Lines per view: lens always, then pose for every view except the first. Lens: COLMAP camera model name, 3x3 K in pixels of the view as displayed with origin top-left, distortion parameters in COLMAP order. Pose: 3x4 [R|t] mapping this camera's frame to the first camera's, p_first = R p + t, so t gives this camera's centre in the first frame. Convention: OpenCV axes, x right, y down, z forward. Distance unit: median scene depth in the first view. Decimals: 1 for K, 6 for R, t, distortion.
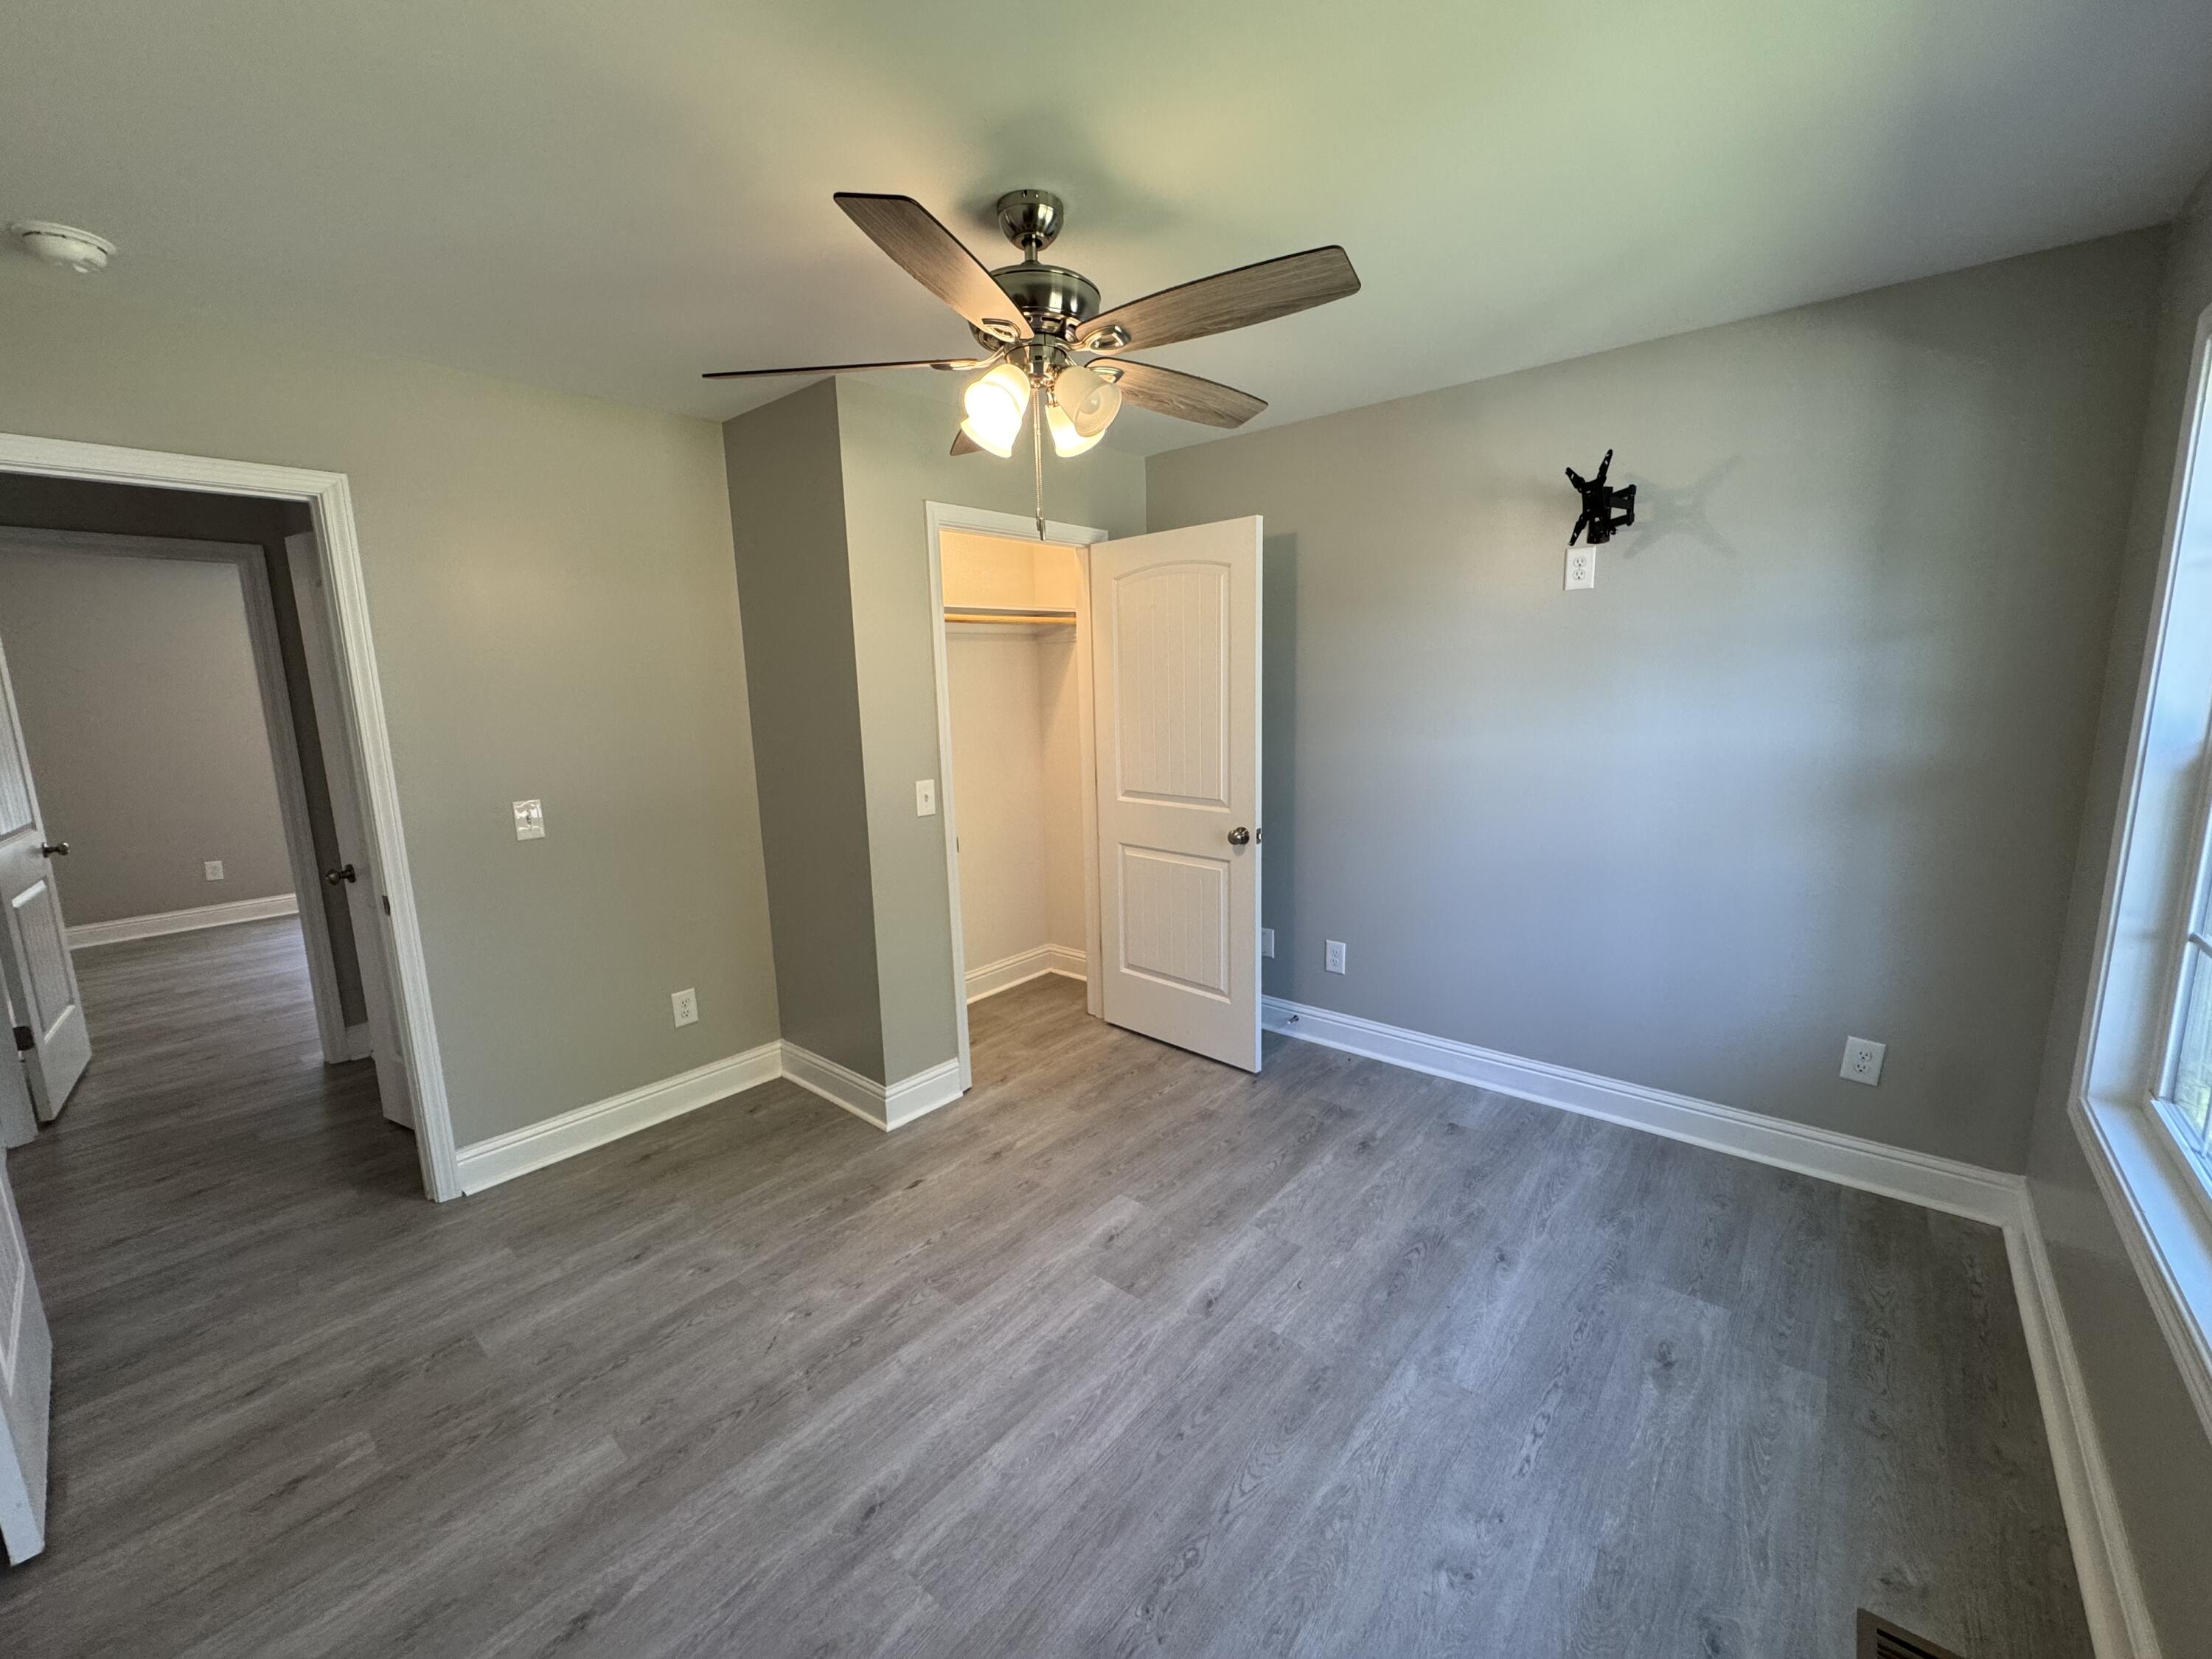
lens RADIAL K [[885.7, 0, 1096.9], [0, 885.7, 837.6], [0, 0, 1]] dist [-0.006241, 0.001534]
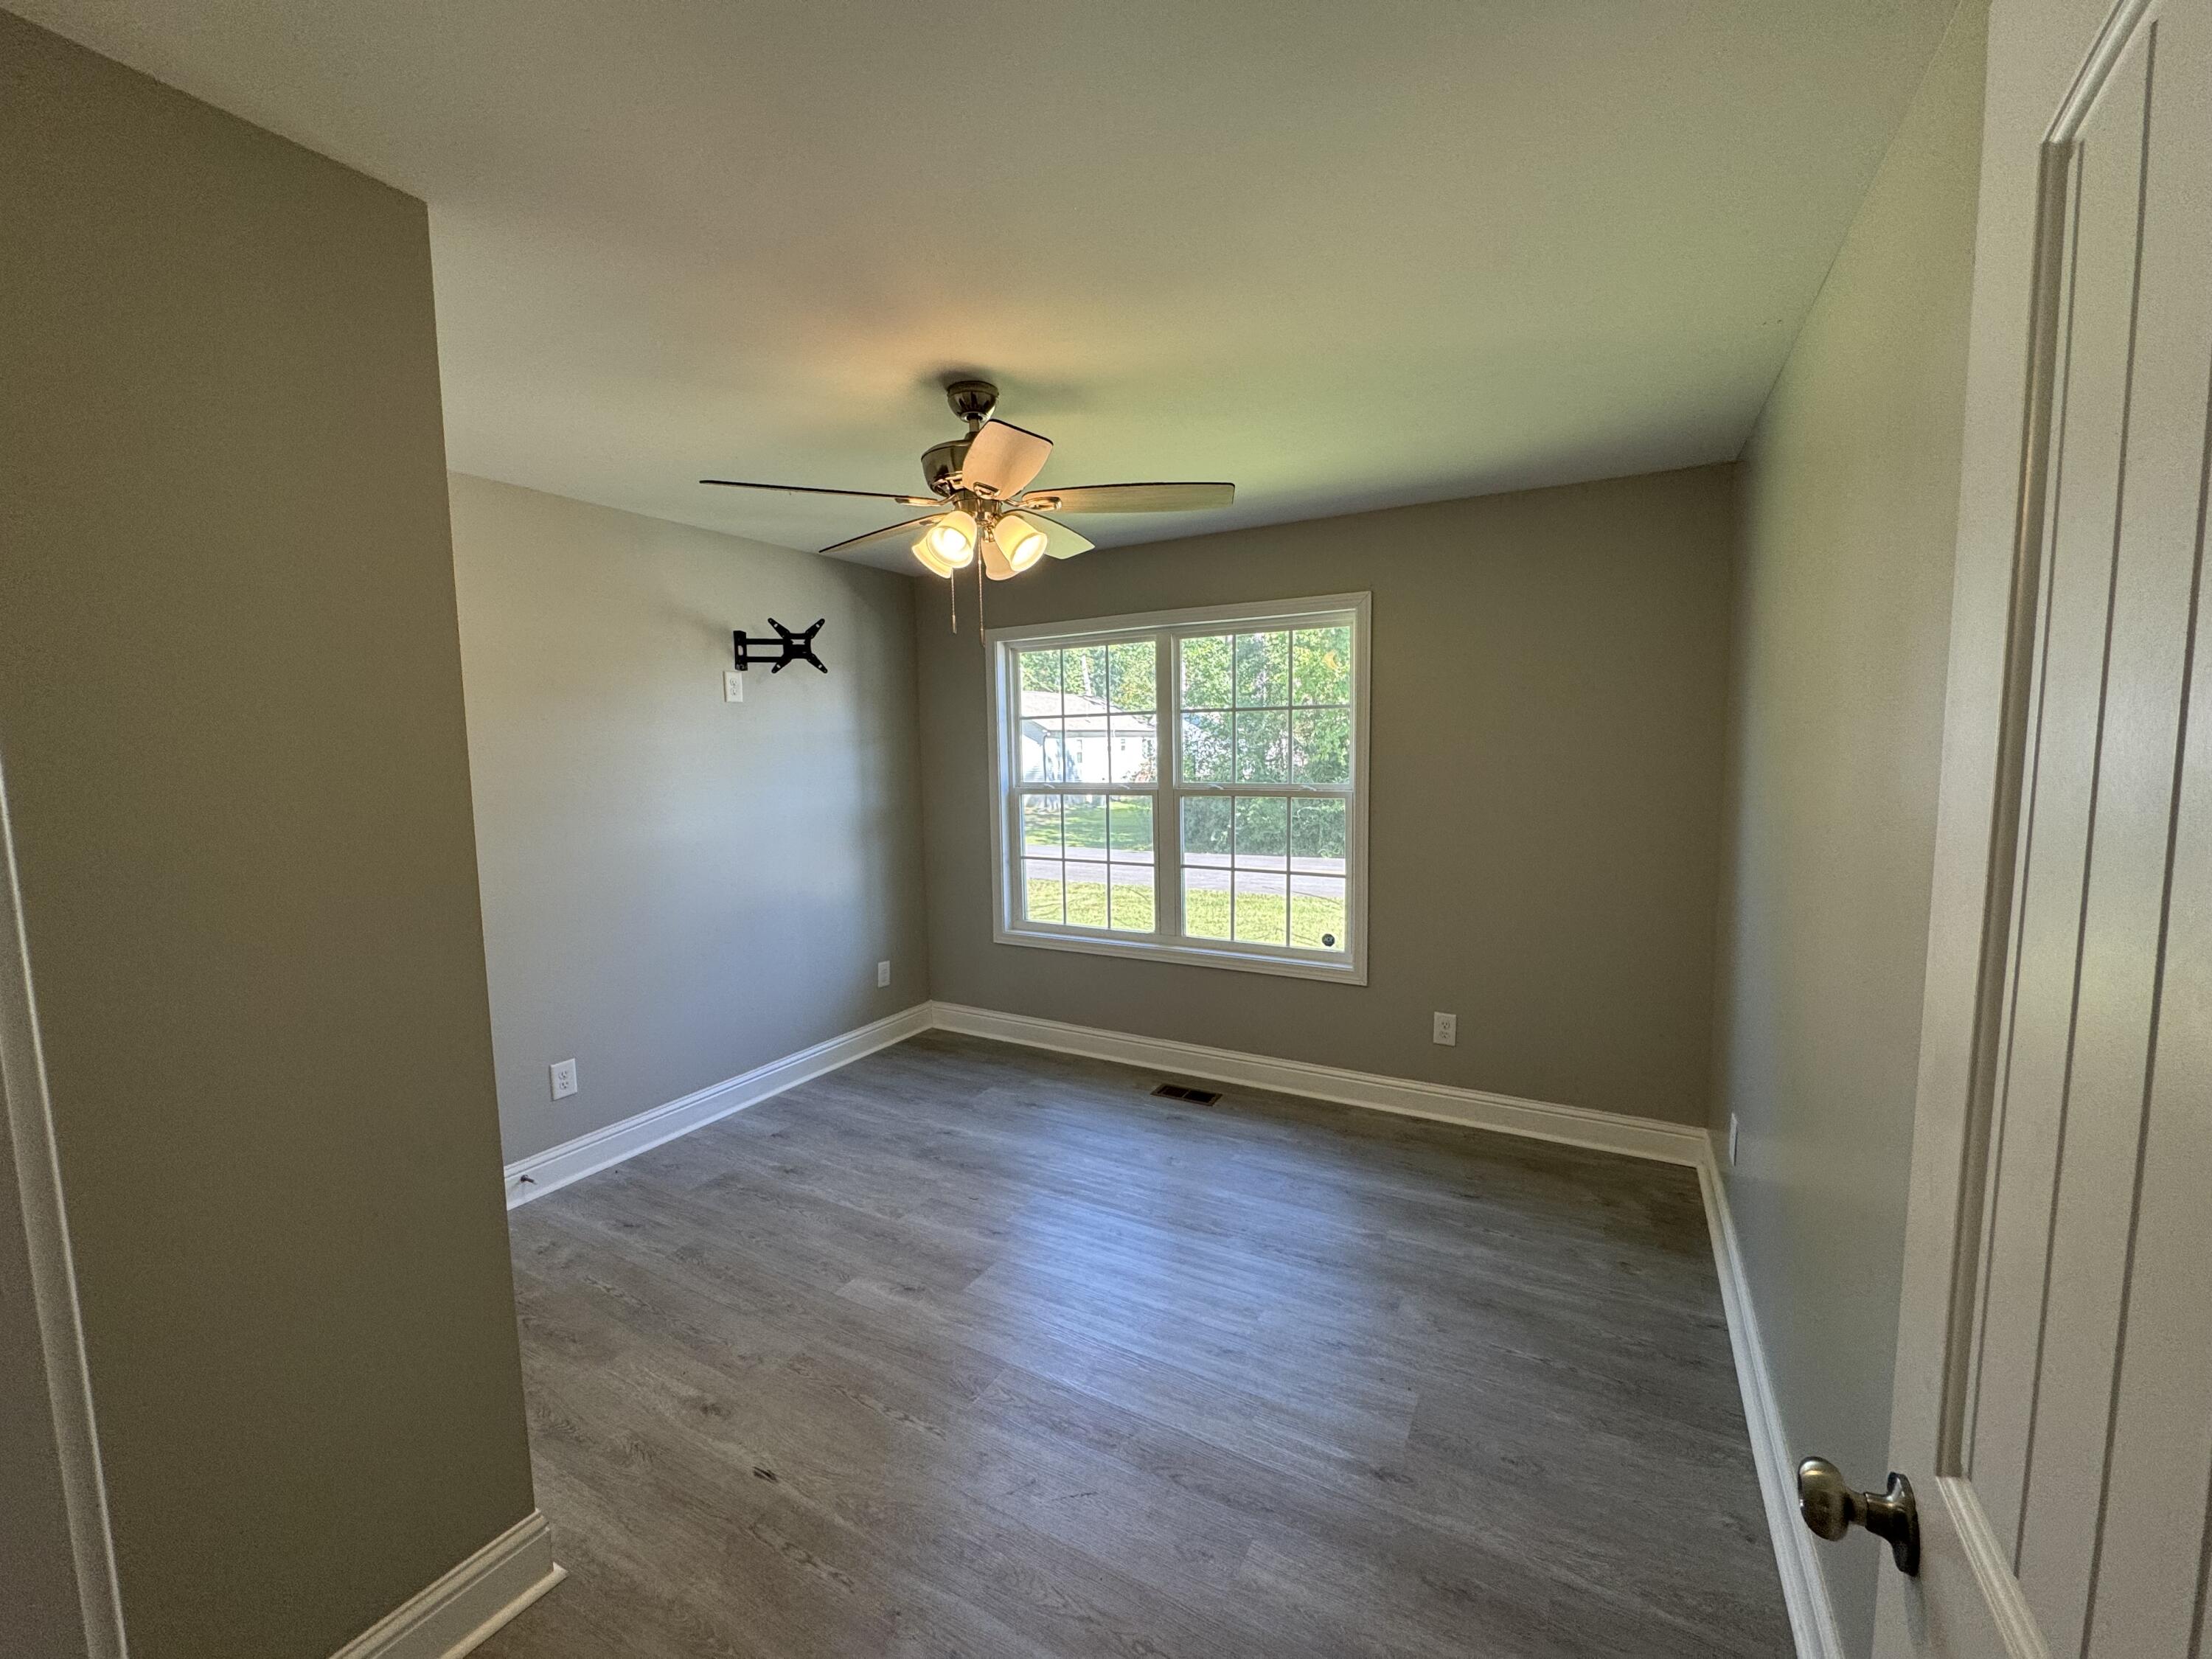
lens RADIAL K [[885.7, 0, 1110.4], [0, 885.7, 840.4], [0, 0, 1]] dist [-0.006241, 0.001534]
pose [[-0.199533, -0.076183, 0.976925, -0.975390], [0.198605, 0.973137, 0.116452, -0.133127], [-0.959553, 0.217258, -0.179043, 0.811185]]
